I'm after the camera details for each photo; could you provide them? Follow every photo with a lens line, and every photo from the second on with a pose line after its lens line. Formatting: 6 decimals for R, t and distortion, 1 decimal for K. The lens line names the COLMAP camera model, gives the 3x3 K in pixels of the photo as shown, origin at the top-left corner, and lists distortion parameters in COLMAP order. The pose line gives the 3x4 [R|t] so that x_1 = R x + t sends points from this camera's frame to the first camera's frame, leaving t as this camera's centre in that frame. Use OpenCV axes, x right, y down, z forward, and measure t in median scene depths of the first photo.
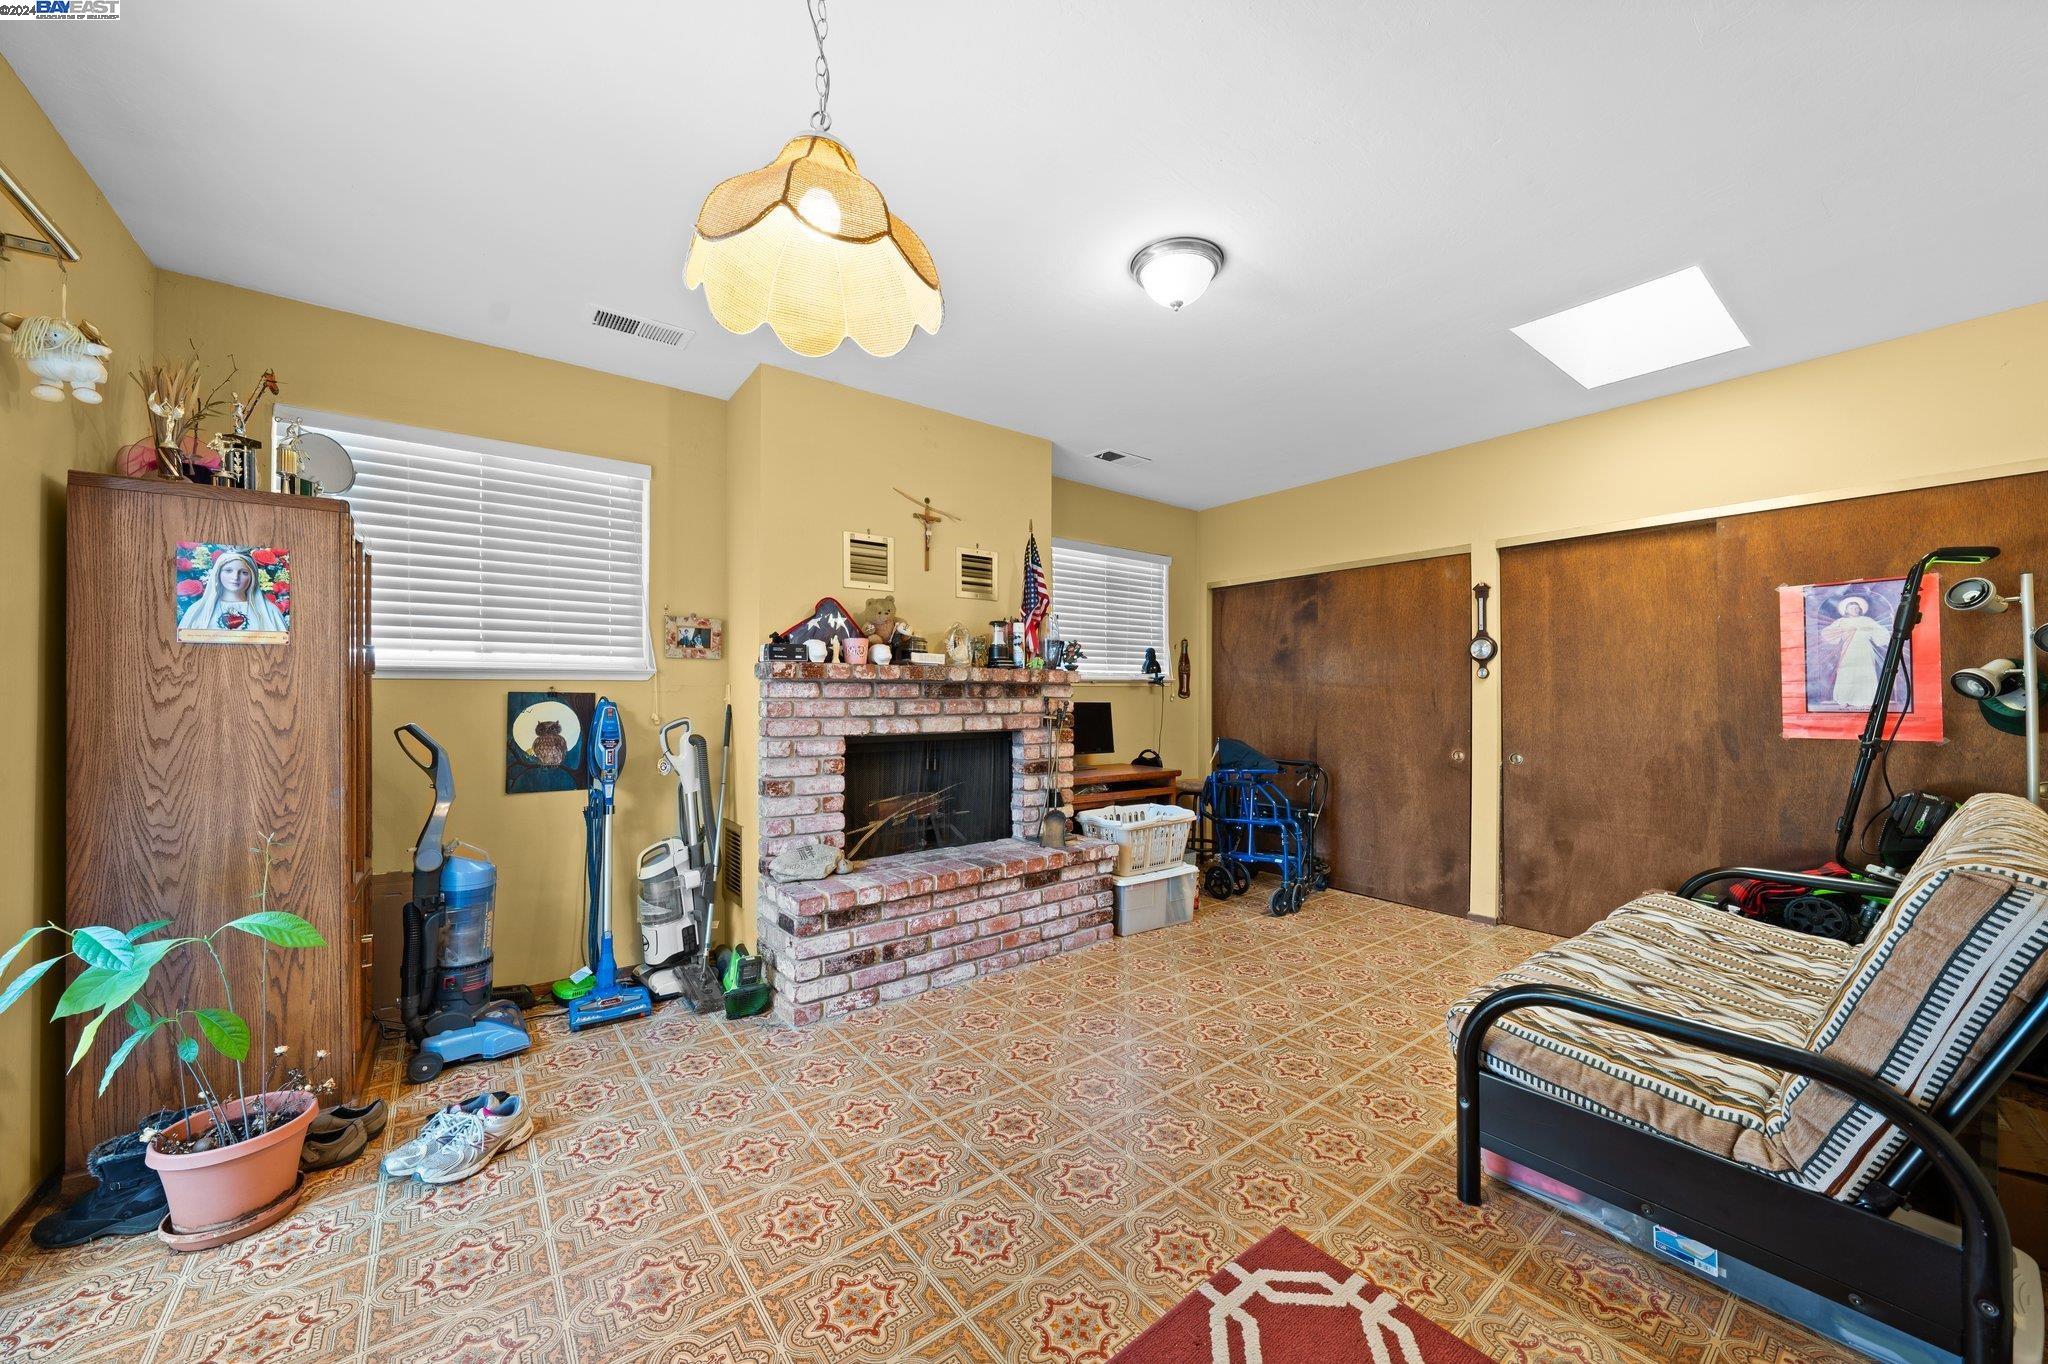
lens RADIAL K [[723.5, 0, 1005.2], [0, 723.5, 696.4], [0, 0, 1]] dist [-0.002602, 0.000765]
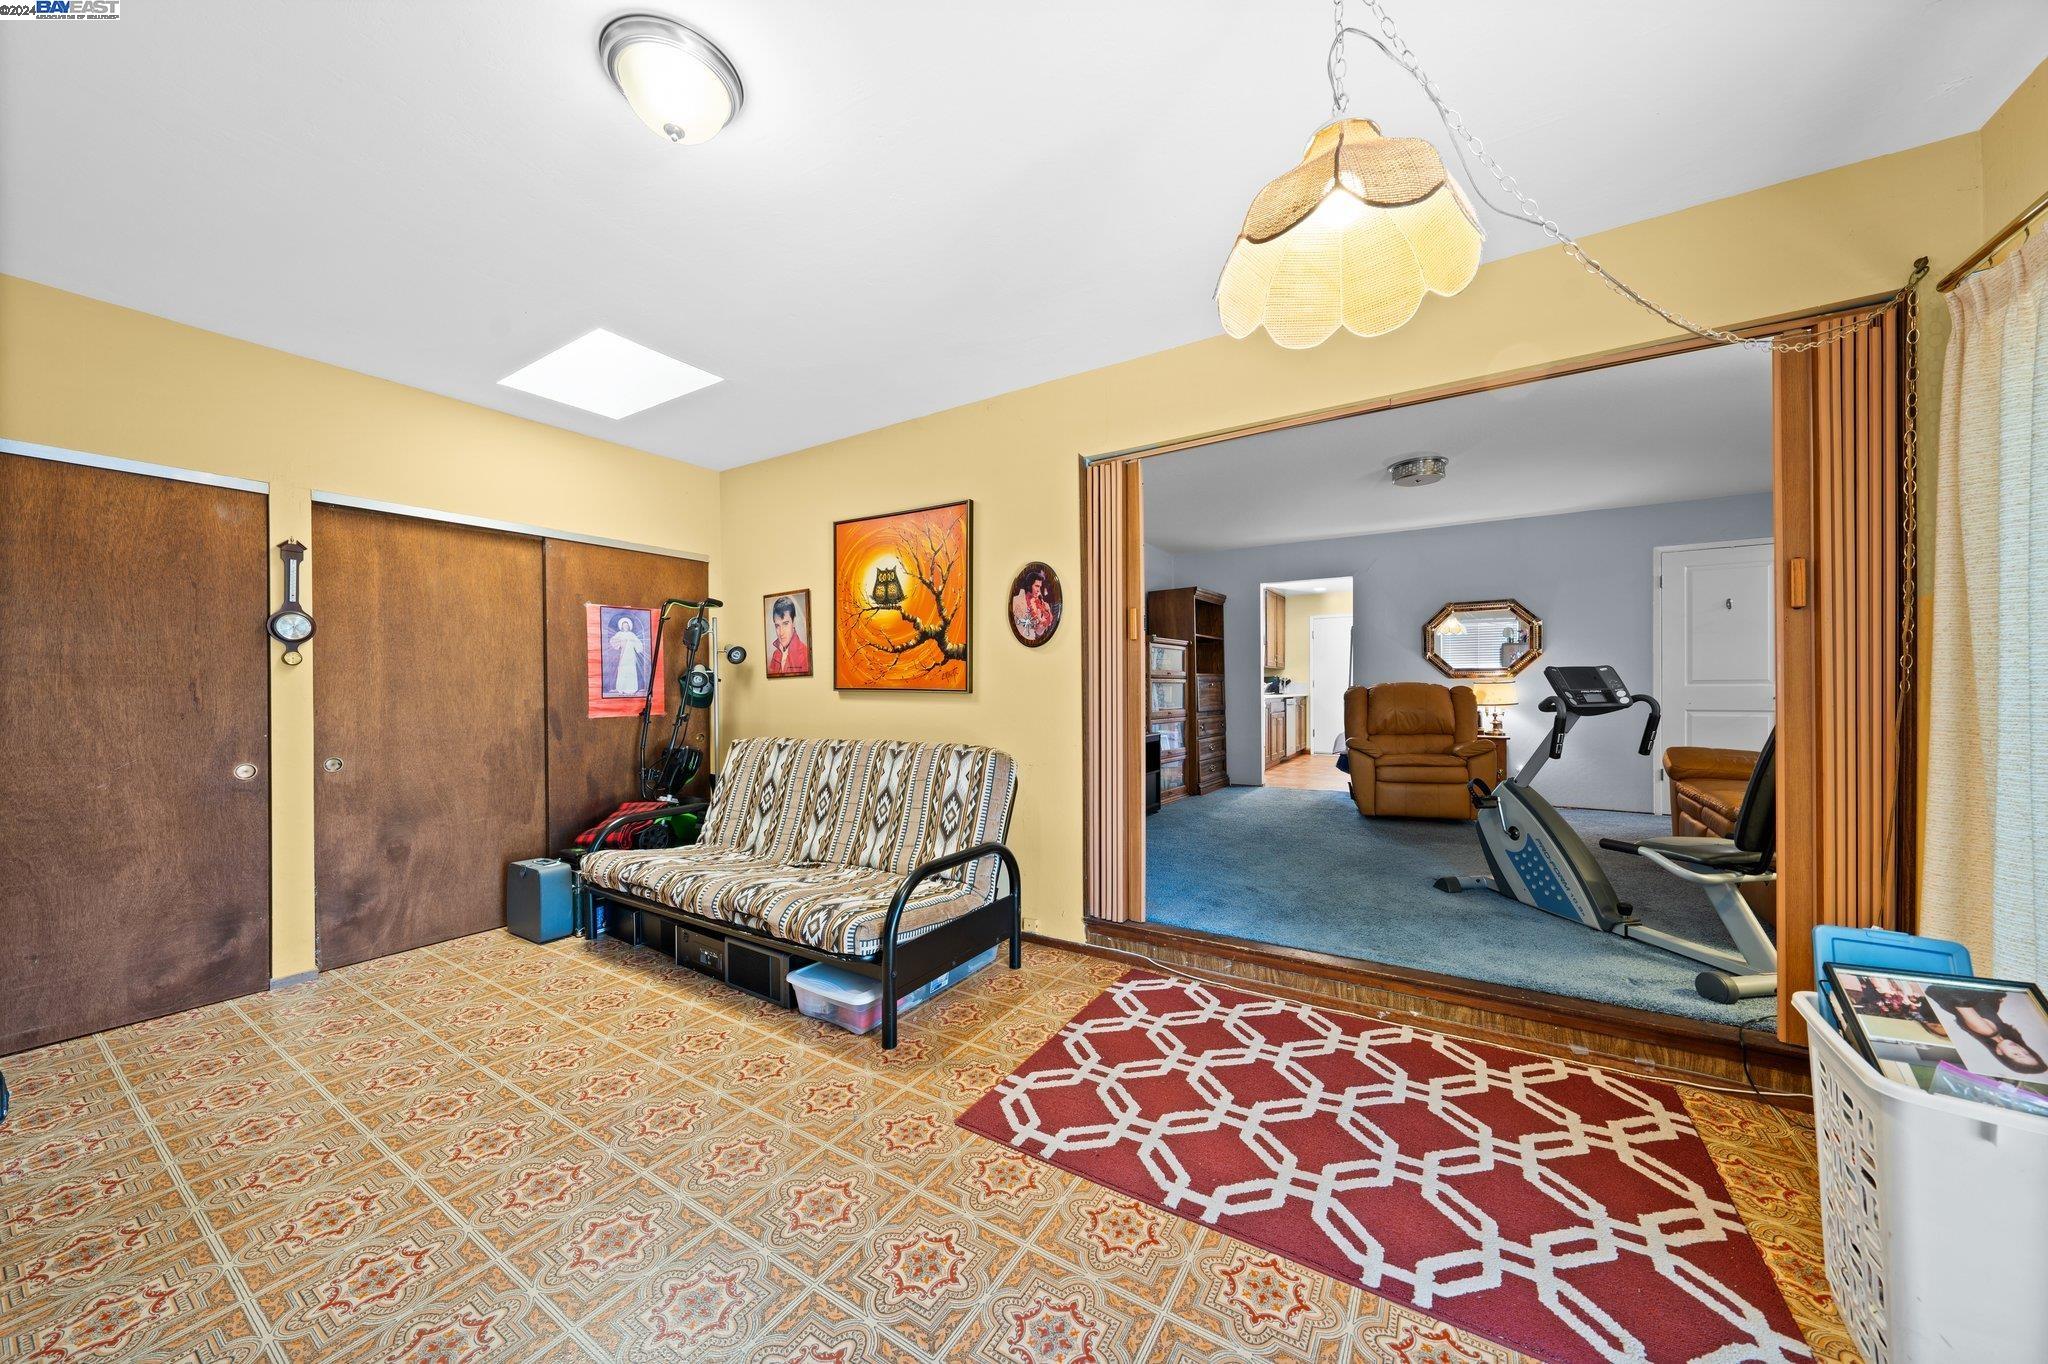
lens RADIAL K [[696.0, 0, 1034.8], [0, 696.0, 693.2], [0, 0, 1]] dist [-0.002367, -0.000212]
pose [[-0.371168, -0.012190, 0.928486, -0.356664], [0.004086, 0.999883, 0.014760, -0.003209], [-0.928557, 0.009273, -0.371074, 0.622743]]
